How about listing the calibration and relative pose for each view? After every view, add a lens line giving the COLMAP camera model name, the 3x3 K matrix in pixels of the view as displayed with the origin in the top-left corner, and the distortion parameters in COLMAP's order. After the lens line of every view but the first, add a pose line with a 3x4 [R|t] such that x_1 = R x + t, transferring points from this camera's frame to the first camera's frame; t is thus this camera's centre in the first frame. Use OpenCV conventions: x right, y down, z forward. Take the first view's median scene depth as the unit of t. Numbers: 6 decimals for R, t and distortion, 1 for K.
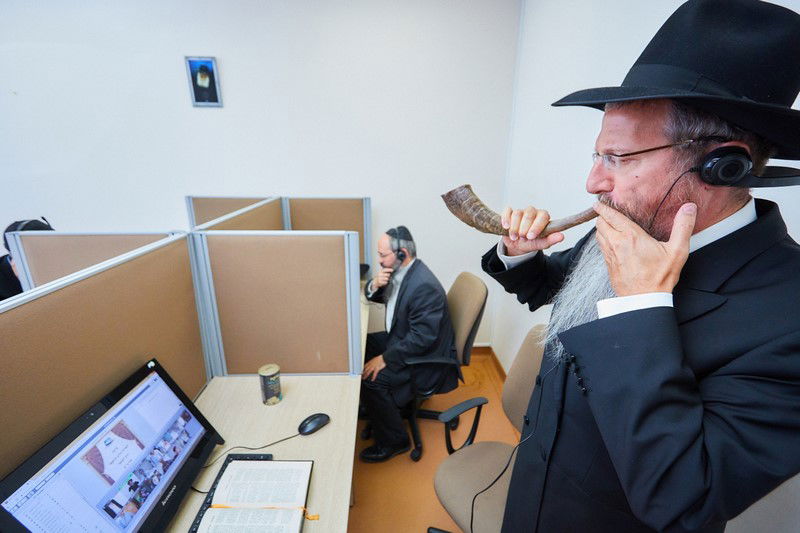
lens RADIAL K [[360.1, 0, 400.0], [0, 360.1, 266.5], [0, 0, 1]] dist [0.042843, 0.000135]
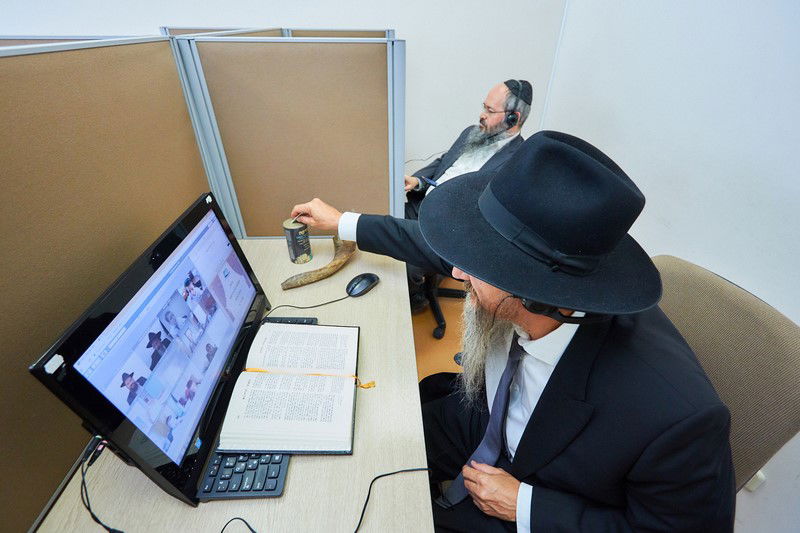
lens RADIAL K [[367.5, 0, 400.0], [0, 367.5, 266.5], [0, 0, 1]] dist [-0.001044, -0.000226]
pose [[0.998682, 0.036596, -0.035993, -0.098595], [-0.023020, 0.946056, 0.323183, 0.109594], [0.045878, -0.321929, 0.945652, 0.215297]]
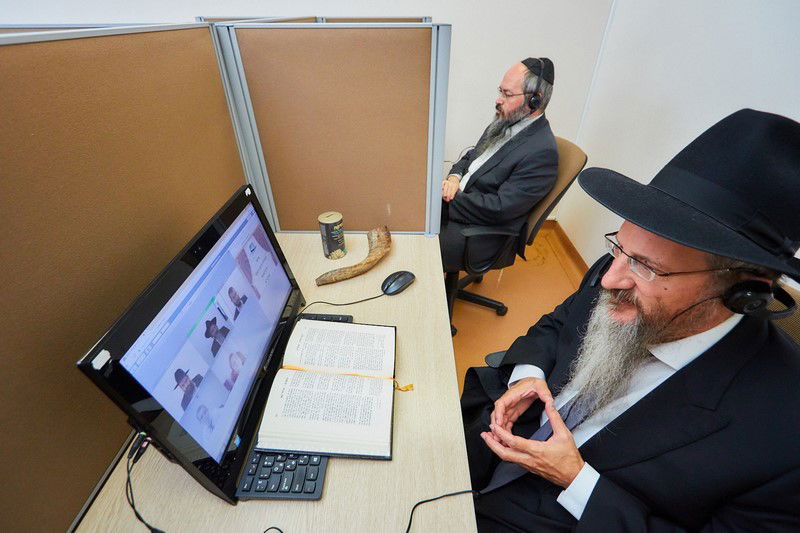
lens RADIAL K [[368.5, 0, 399.8], [0, 368.5, 273.7], [0, 0, 1]] dist [0.000403, 0.000142]
pose [[0.993218, 0.065085, -0.096344, -0.129016], [-0.027086, 0.935363, 0.352651, 0.115143], [0.113069, -0.347650, 0.930782, 0.238157]]
